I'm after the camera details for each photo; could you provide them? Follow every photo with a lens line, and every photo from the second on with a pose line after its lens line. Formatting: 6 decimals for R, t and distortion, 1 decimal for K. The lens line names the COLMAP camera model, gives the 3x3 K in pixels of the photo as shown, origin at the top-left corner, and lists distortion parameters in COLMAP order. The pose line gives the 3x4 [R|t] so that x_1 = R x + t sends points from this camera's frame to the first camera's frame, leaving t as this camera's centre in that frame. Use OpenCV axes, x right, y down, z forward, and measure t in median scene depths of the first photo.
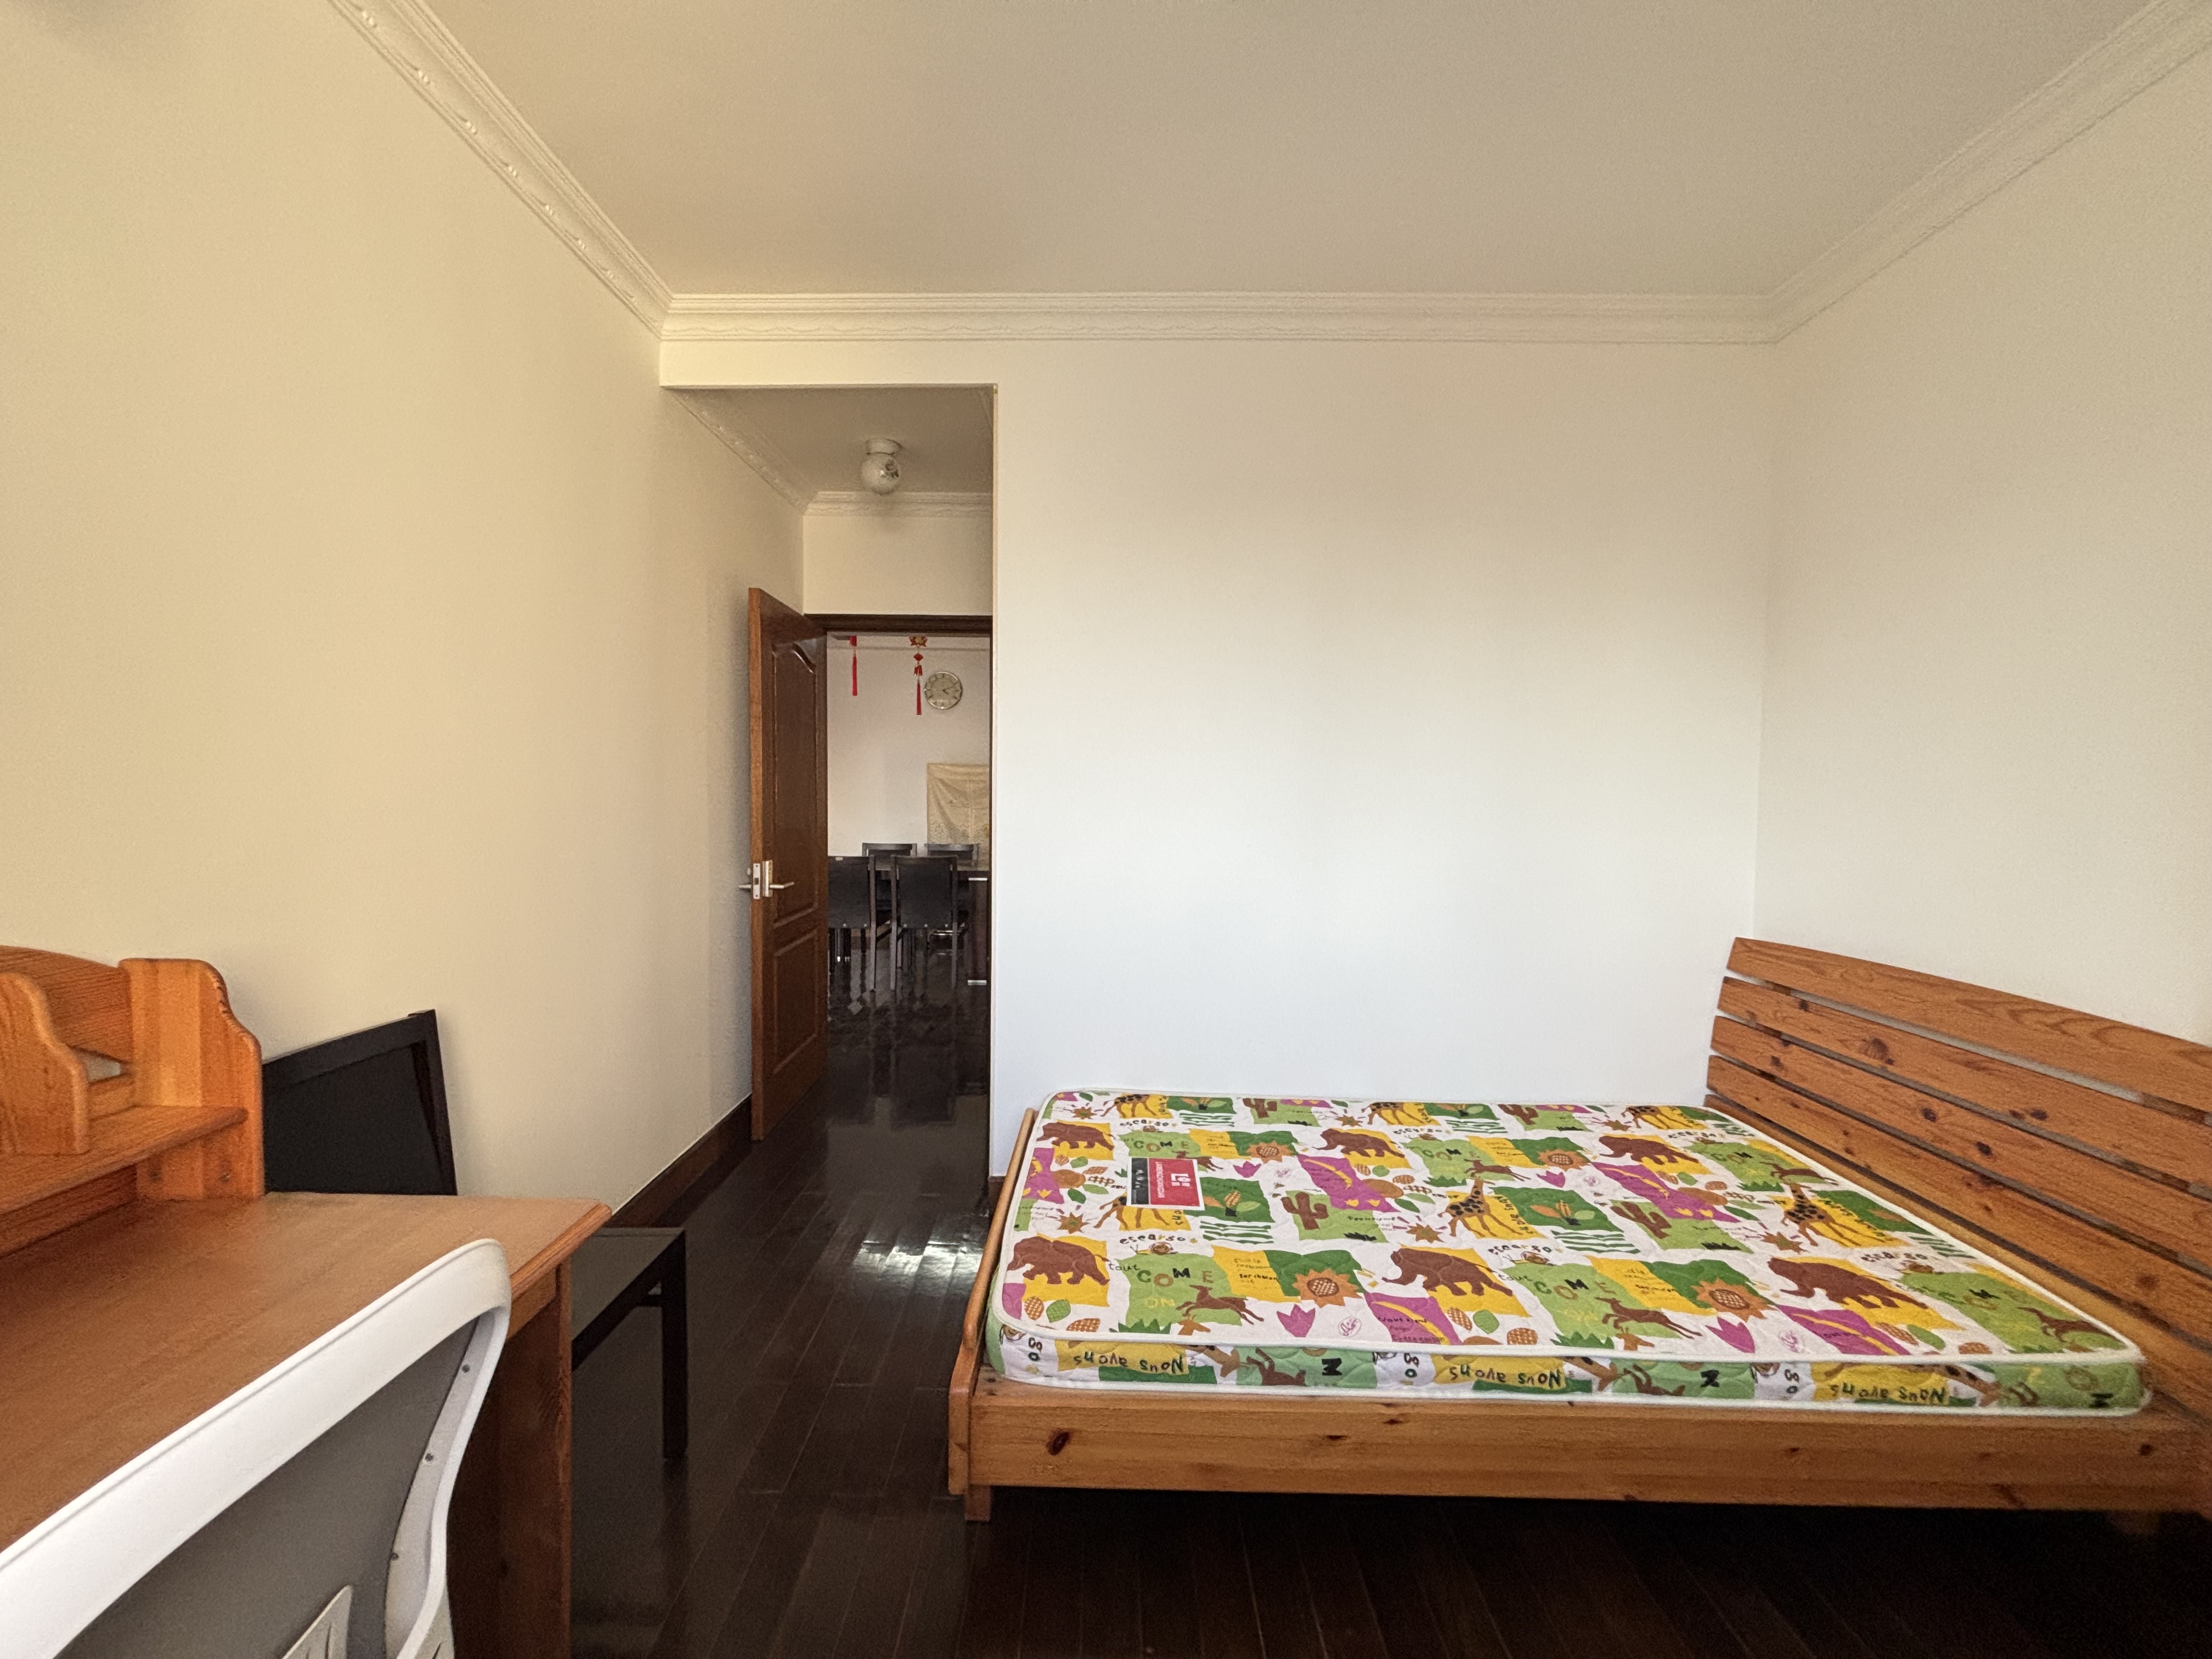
lens RADIAL K [[885.9, 0, 1105.5], [0, 885.9, 830.0], [0, 0, 1]] dist [0.000521, 0.001255]
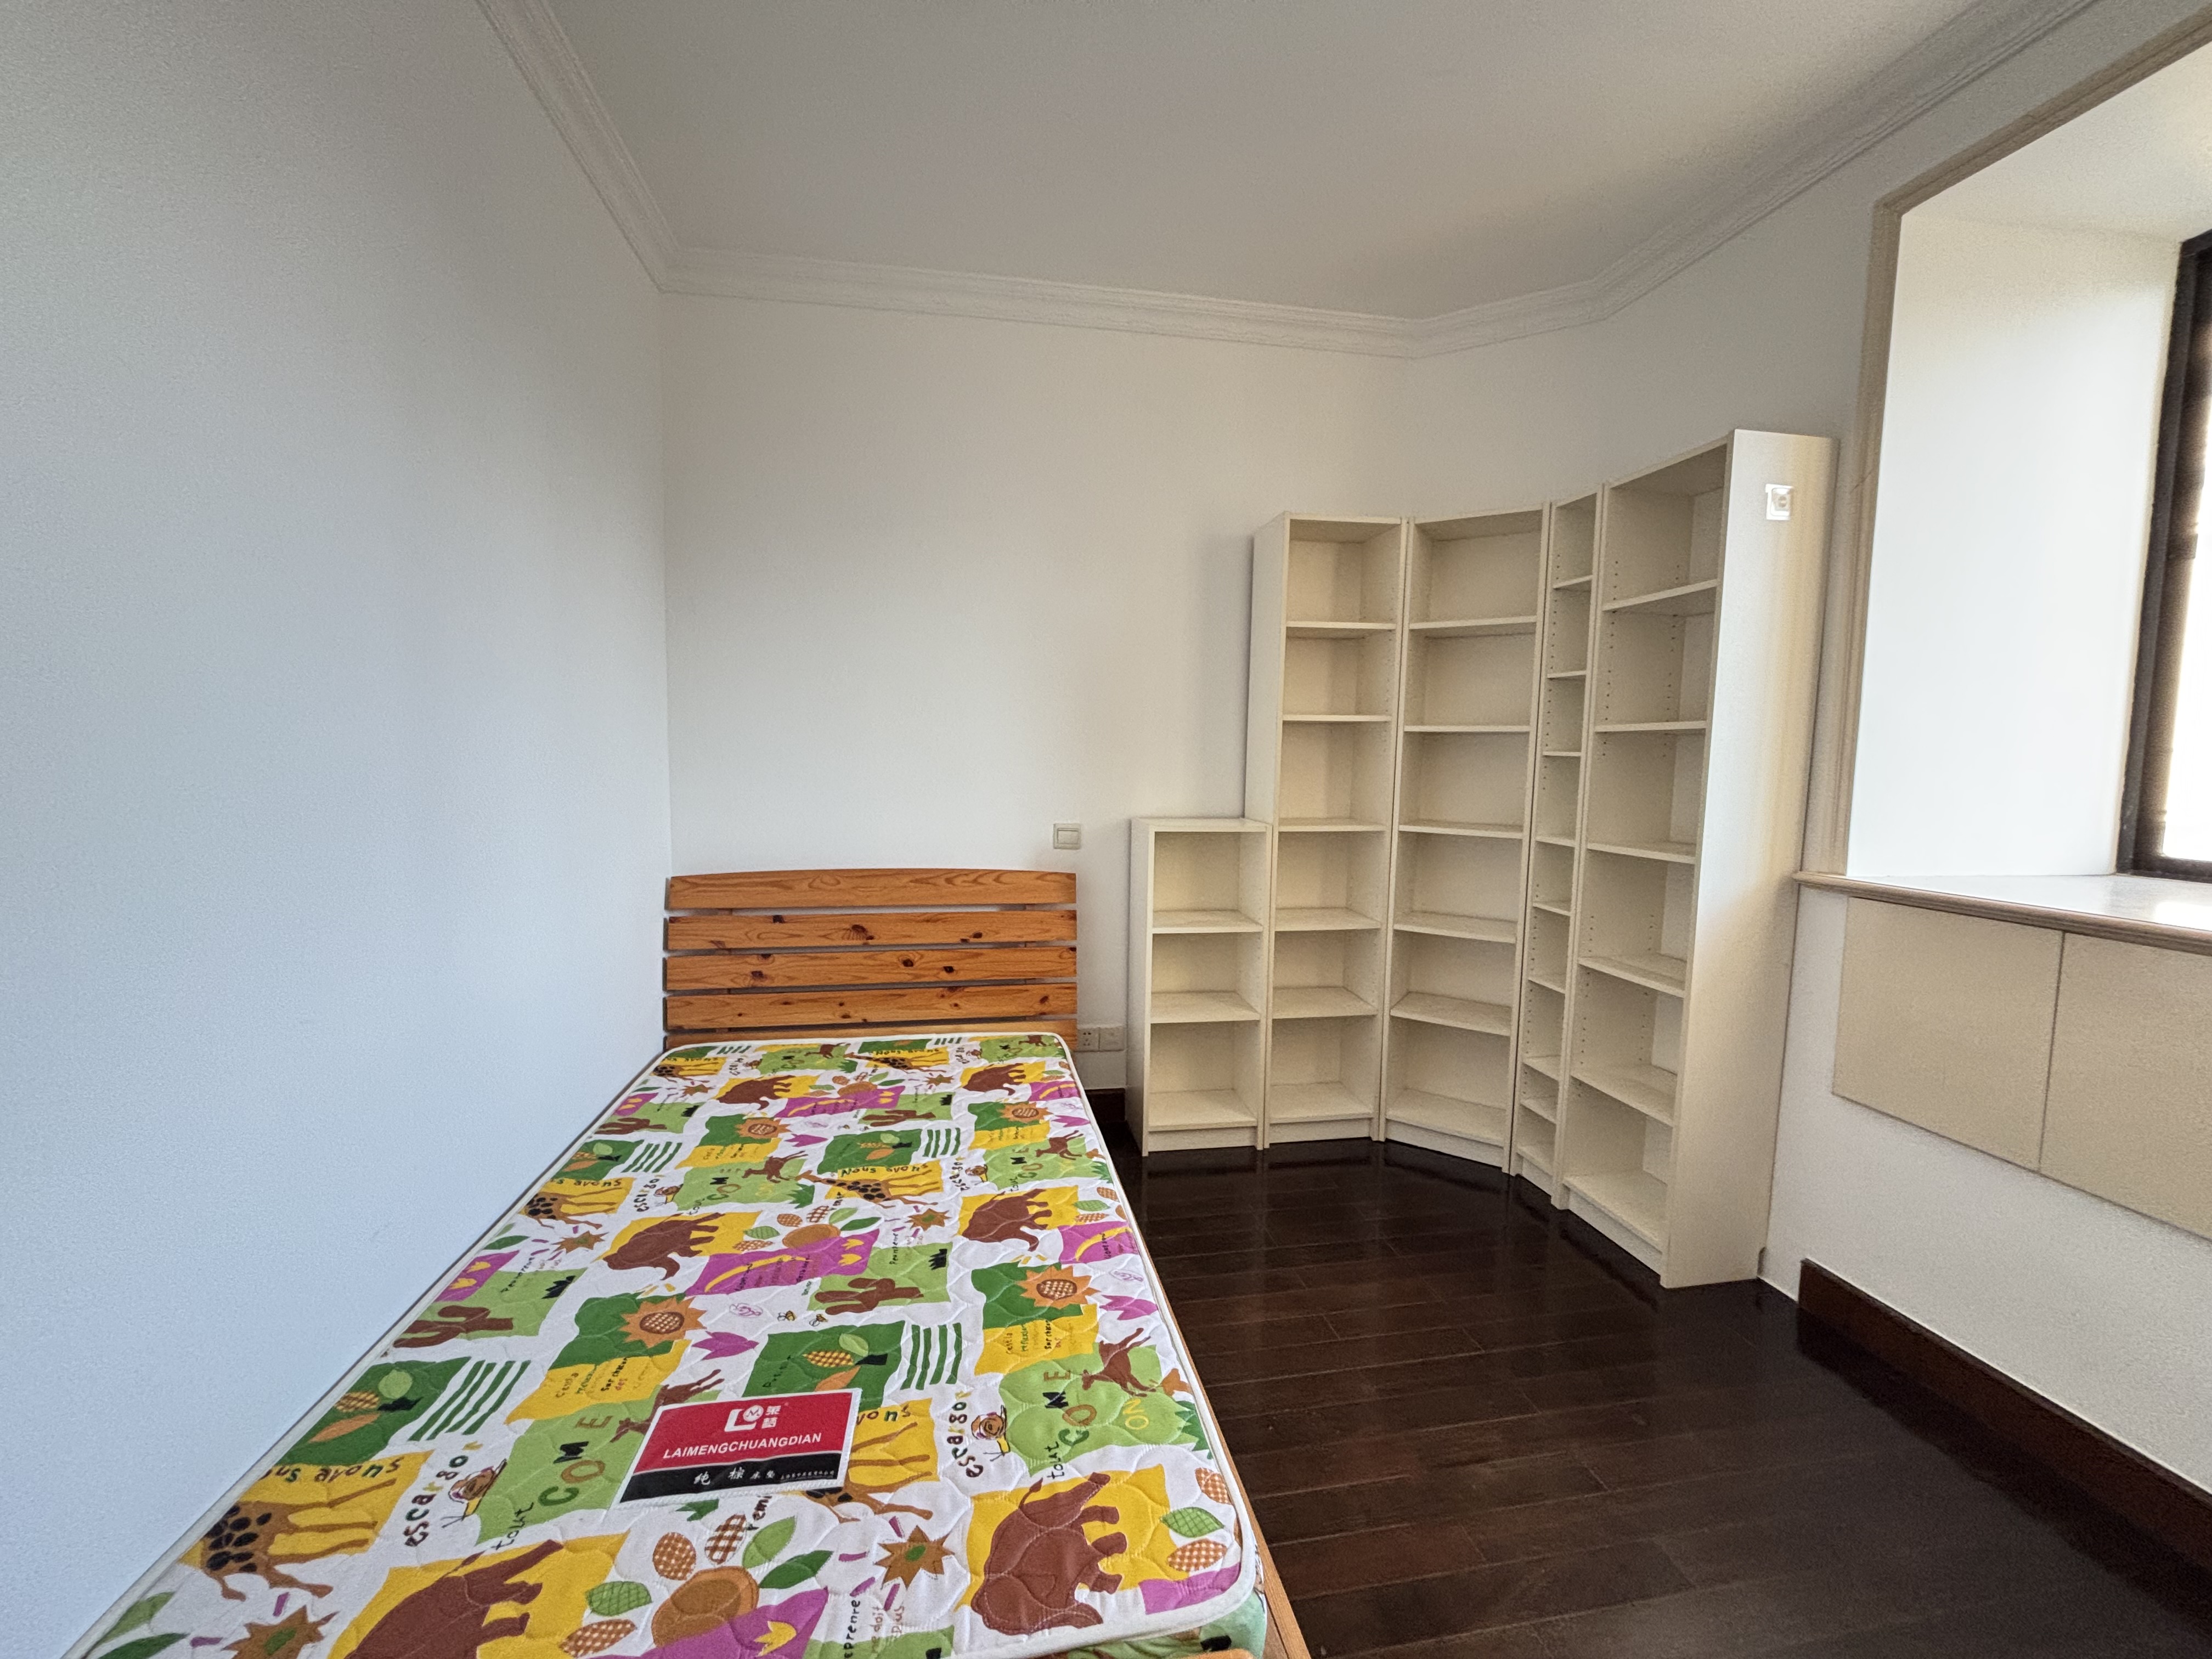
lens RADIAL K [[885.9, 0, 1108.2], [0, 885.9, 822.4], [0, 0, 1]] dist [0.000521, 0.001255]
pose [[-0.180736, -0.092032, 0.979216, -0.481969], [0.030106, 0.994628, 0.099037, -0.036005], [-0.983071, 0.047380, -0.176995, 0.863725]]
